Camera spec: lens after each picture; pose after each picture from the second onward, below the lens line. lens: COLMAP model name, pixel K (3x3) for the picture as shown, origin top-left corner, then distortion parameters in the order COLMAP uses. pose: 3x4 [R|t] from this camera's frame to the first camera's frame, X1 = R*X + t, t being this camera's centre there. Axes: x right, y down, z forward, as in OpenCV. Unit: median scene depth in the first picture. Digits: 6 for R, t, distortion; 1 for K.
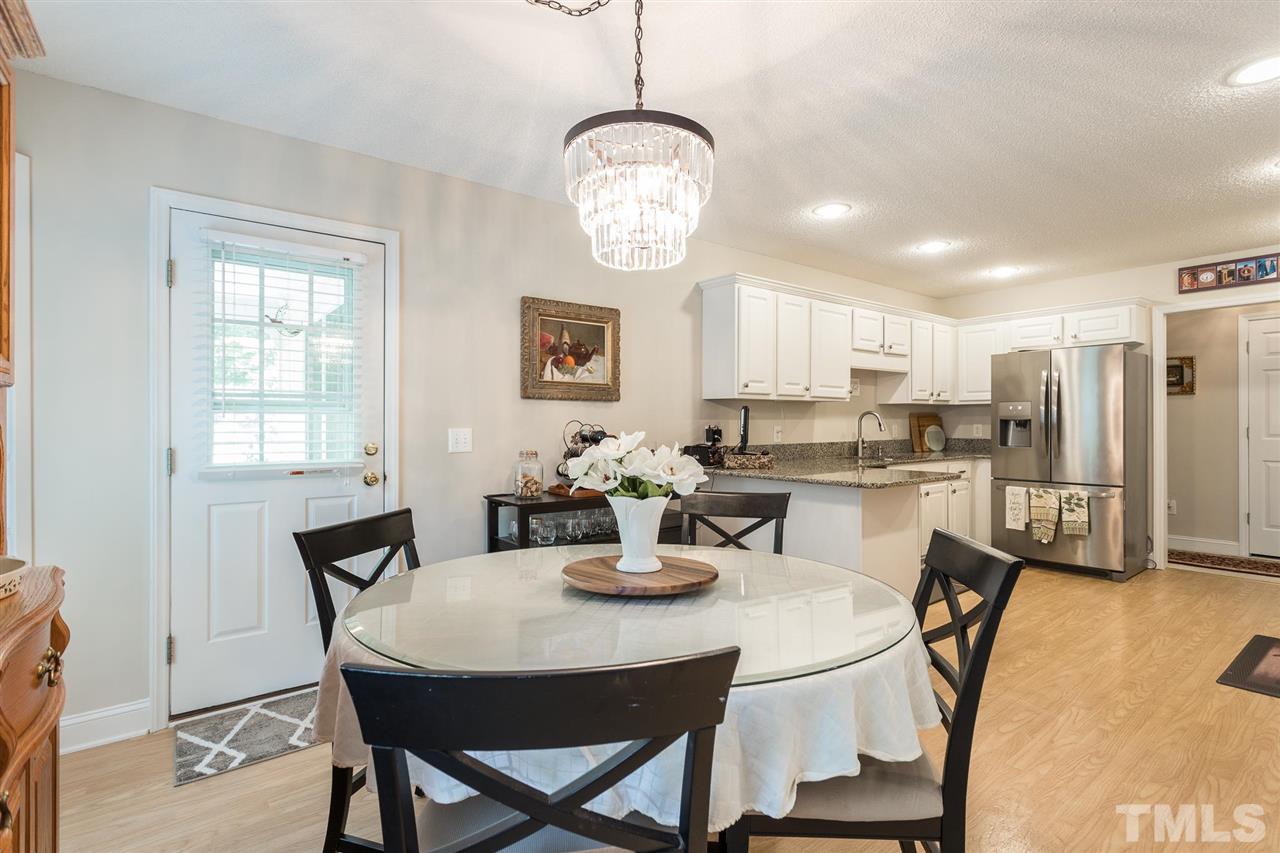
lens RADIAL K [[615.1, 0, 641.0], [0, 615.1, 424.3], [0, 0, 1]] dist [0.006018, -0.000791]
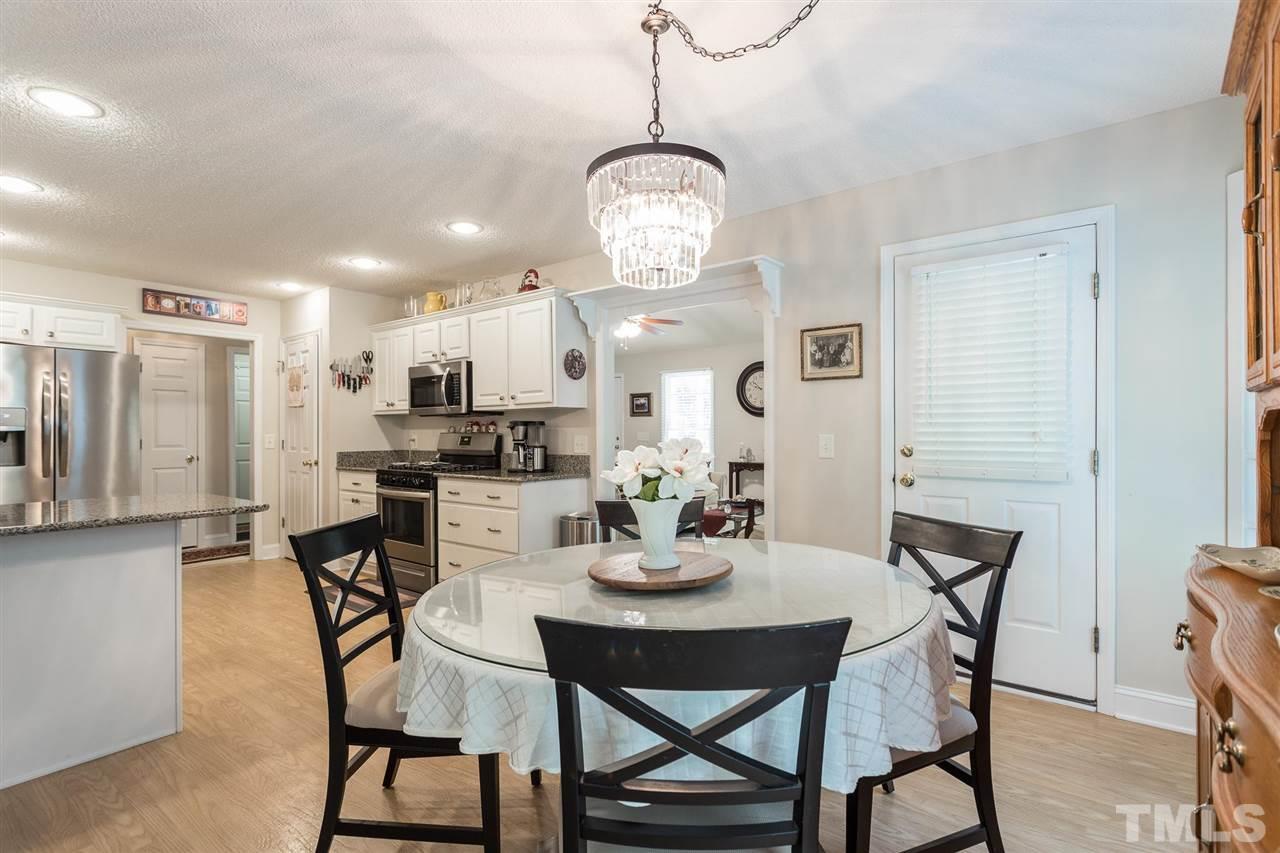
lens RADIAL K [[613.8, 0, 640.3], [0, 613.8, 429.8], [0, 0, 1]] dist [-0.003369, -0.000065]
pose [[-0.255029, 0.007435, 0.966905, -0.324397], [0.004047, 0.999970, -0.006622, -0.002817], [-0.966925, 0.002224, -0.255051, 0.431131]]
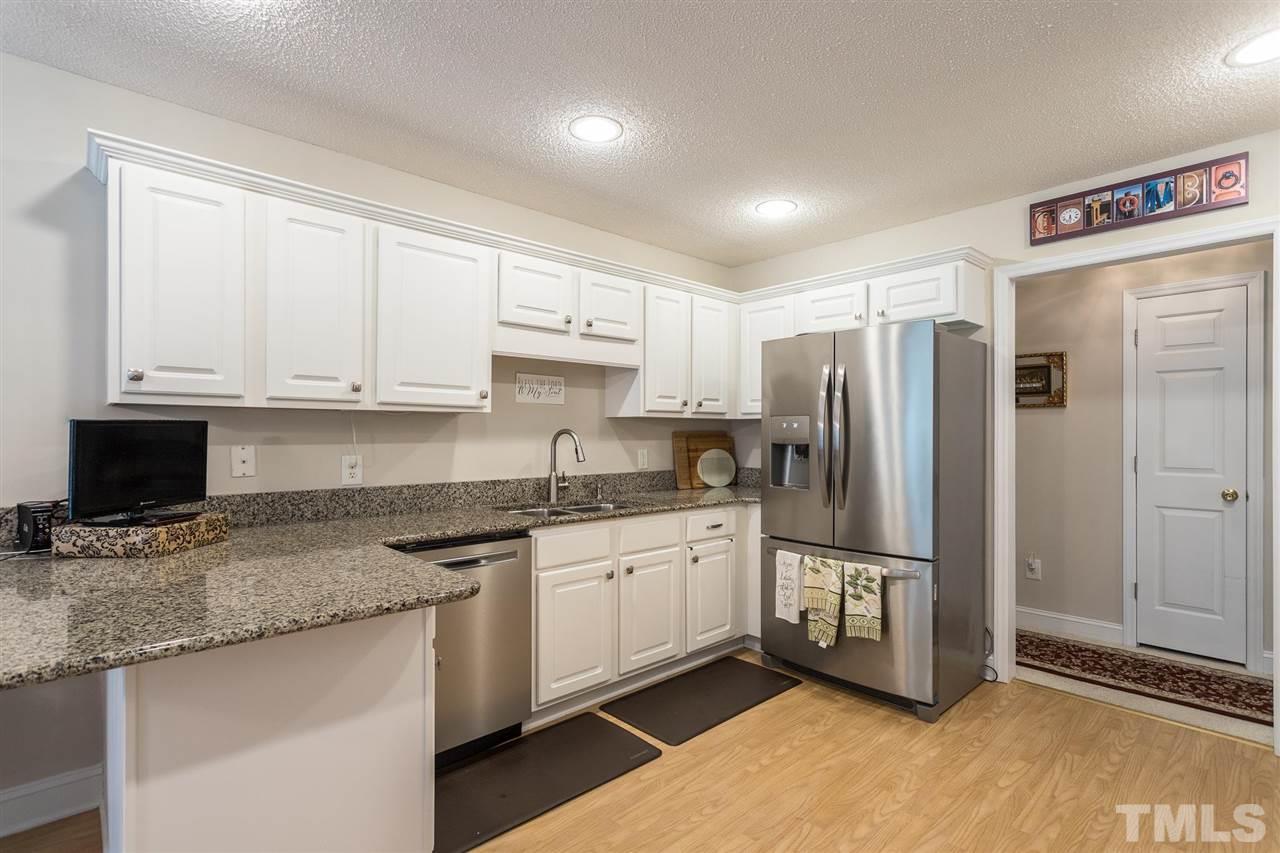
lens RADIAL K [[615.1, 0, 641.0], [0, 615.1, 435.3], [0, 0, 1]] dist [0.006018, -0.000791]
pose [[0.996650, 0.006253, 0.081547, 0.408050], [-0.006192, 0.999980, -0.000991, -0.015582], [-0.081551, 0.000483, 0.996669, 0.390841]]
